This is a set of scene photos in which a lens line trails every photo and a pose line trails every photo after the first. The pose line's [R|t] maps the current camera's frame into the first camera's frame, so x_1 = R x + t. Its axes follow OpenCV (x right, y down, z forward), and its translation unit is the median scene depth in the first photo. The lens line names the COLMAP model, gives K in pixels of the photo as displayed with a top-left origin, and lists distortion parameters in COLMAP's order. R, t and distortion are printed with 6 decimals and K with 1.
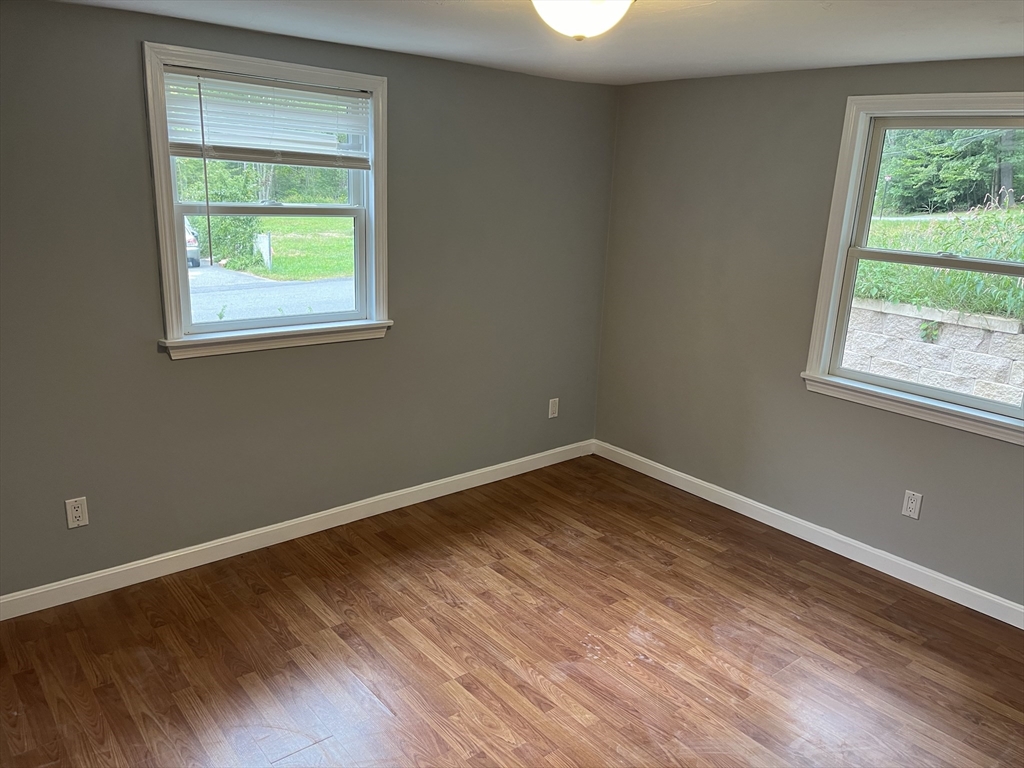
lens RADIAL K [[764.6, 0, 511.3], [0, 764.6, 390.6], [0, 0, 1]] dist [0.054191, -0.096580]
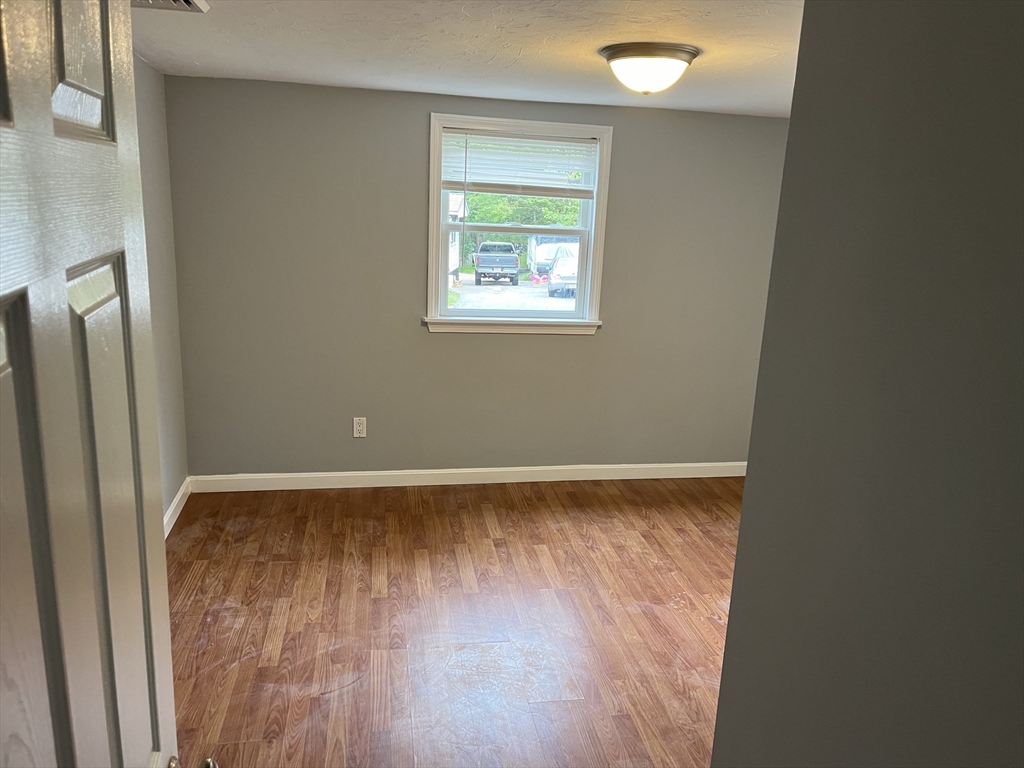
lens RADIAL K [[773.6, 0, 517.1], [0, 773.6, 387.6], [0, 0, 1]] dist [0.057617, -0.091572]
pose [[0.865451, 0.109270, -0.488932, 0.397403], [-0.138637, 0.990049, -0.024136, 0.071841], [0.481430, 0.088672, 0.871988, -0.154308]]
